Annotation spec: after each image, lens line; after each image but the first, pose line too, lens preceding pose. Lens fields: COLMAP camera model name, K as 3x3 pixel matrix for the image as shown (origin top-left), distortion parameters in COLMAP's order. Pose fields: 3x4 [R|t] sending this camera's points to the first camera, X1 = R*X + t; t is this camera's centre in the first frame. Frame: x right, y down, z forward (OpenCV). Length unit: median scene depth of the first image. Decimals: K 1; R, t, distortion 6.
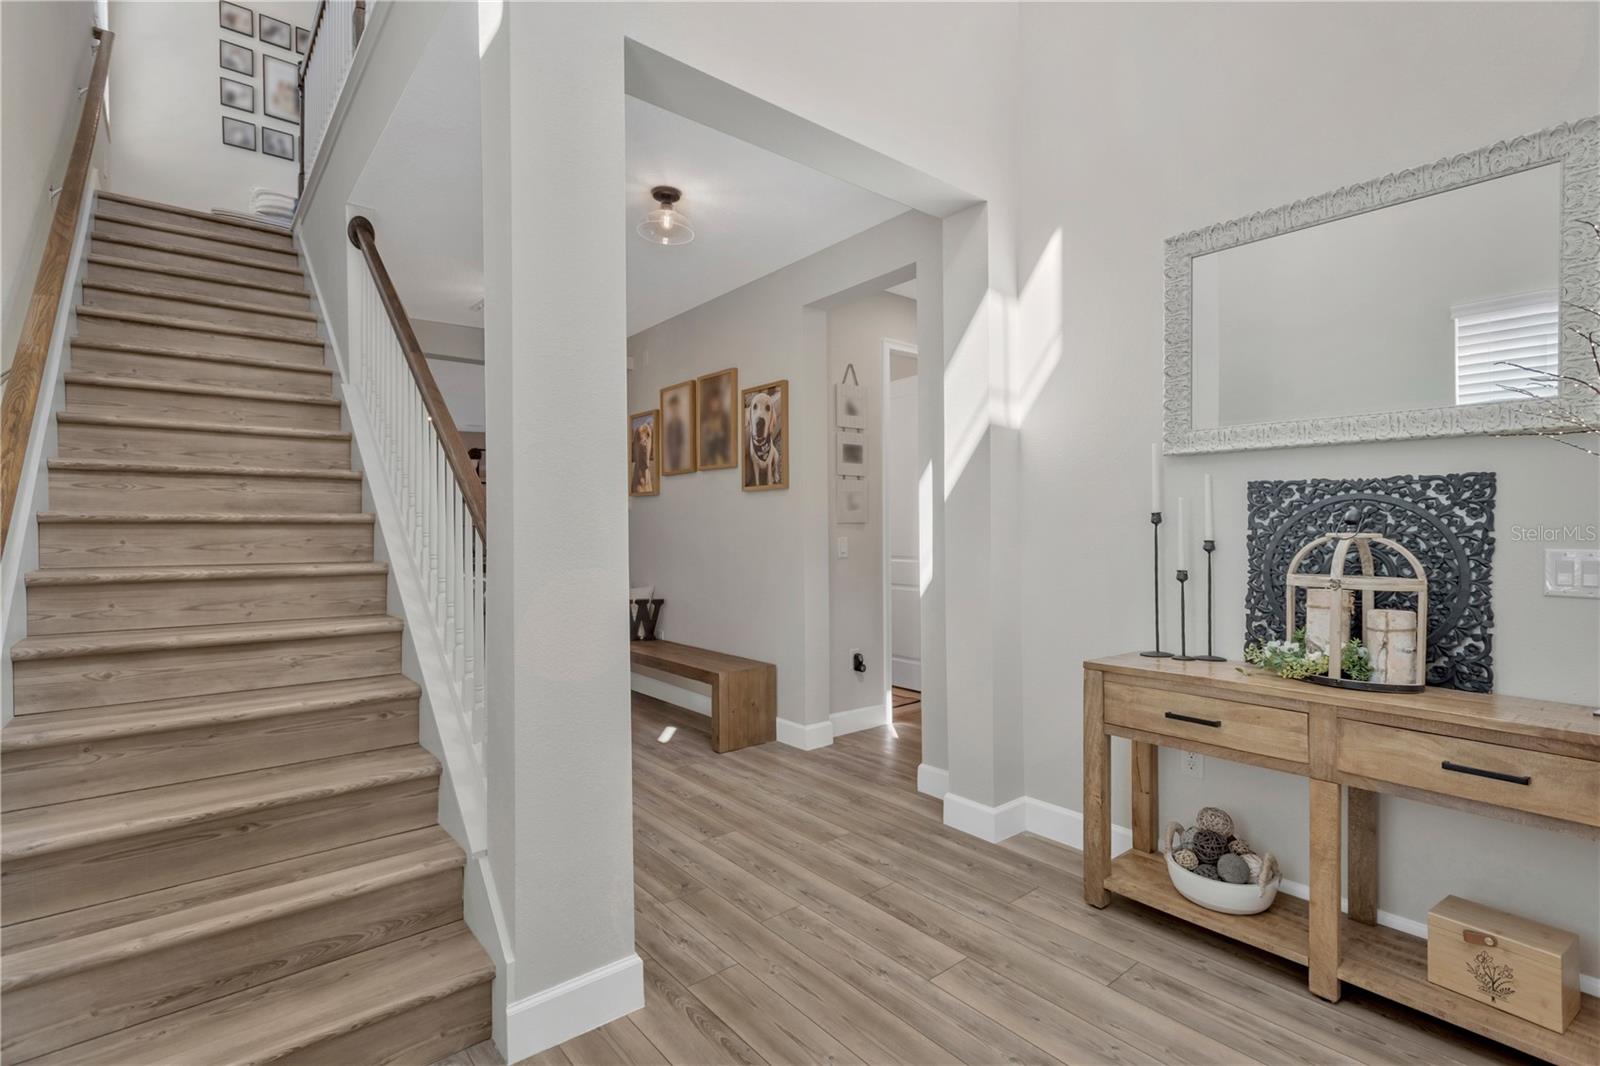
lens RADIAL K [[750.0, 0, 798.1], [0, 750.0, 532.8], [0, 0, 1]] dist [0.001698, 0.000099]
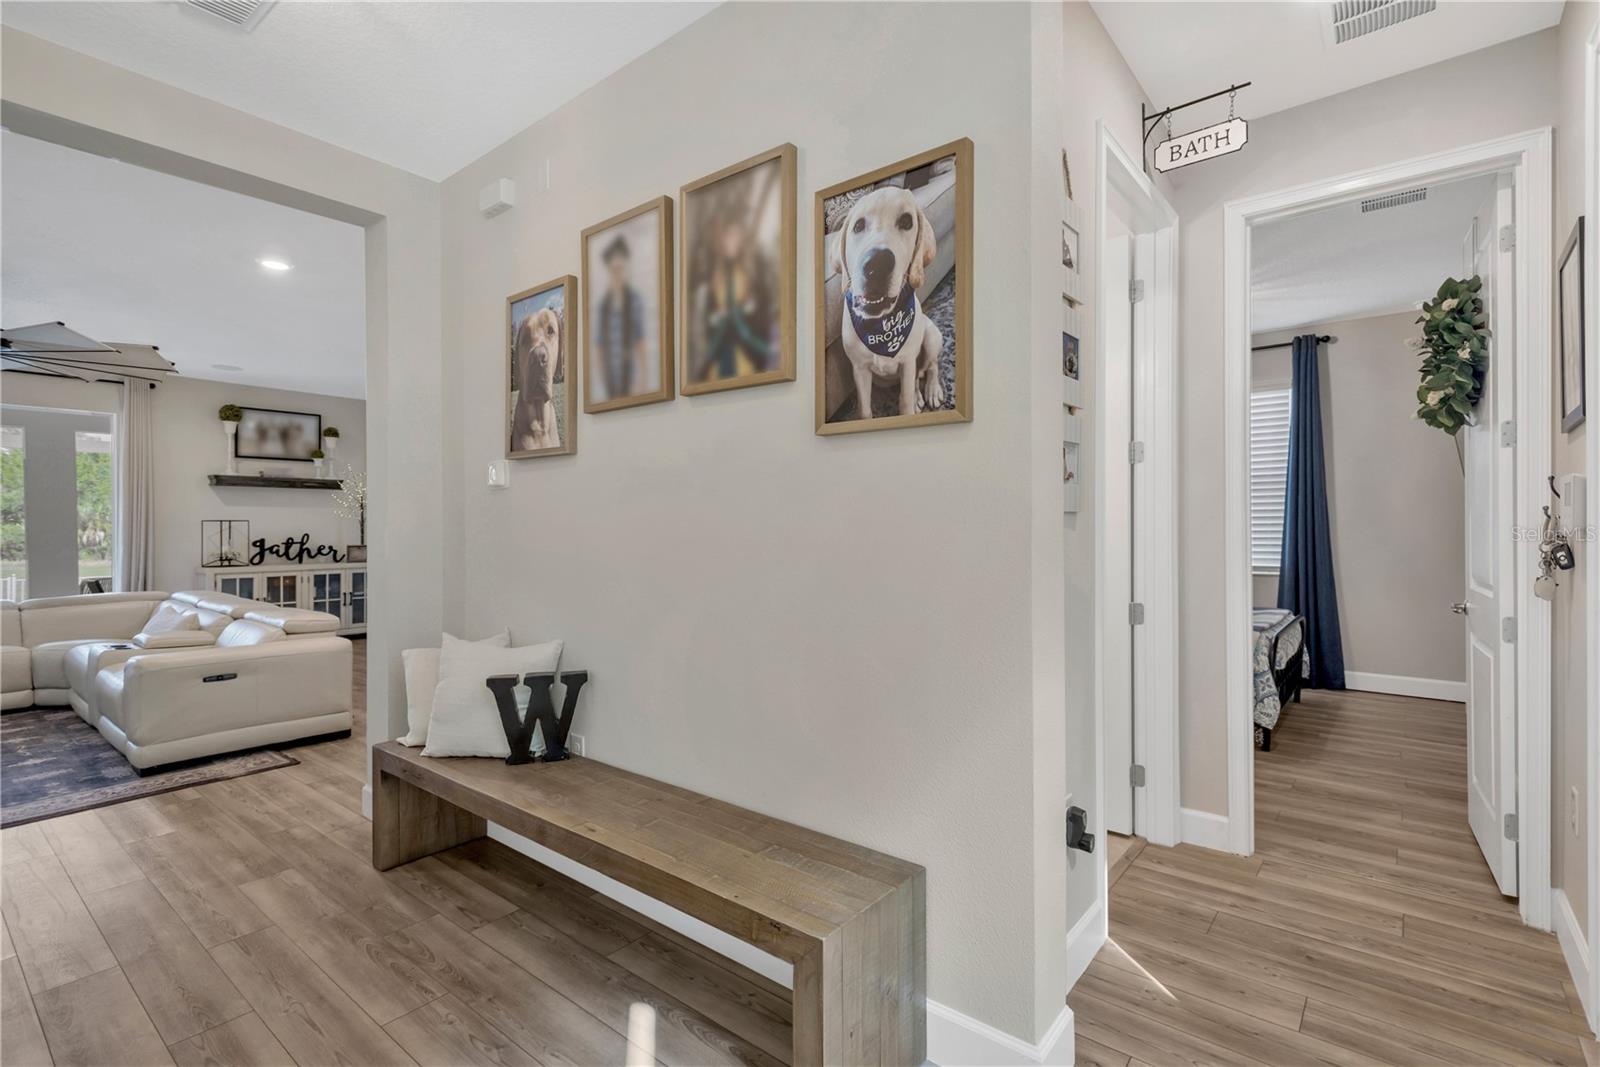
lens RADIAL K [[750.0, 0, 803.3], [0, 750.0, 528.4], [0, 0, 1]] dist [0.001698, 0.000099]
pose [[0.979306, 0.001829, 0.202376, -0.157286], [-0.001182, 0.999994, -0.003320, -0.001980], [-0.202381, 0.003012, 0.979302, 0.562900]]
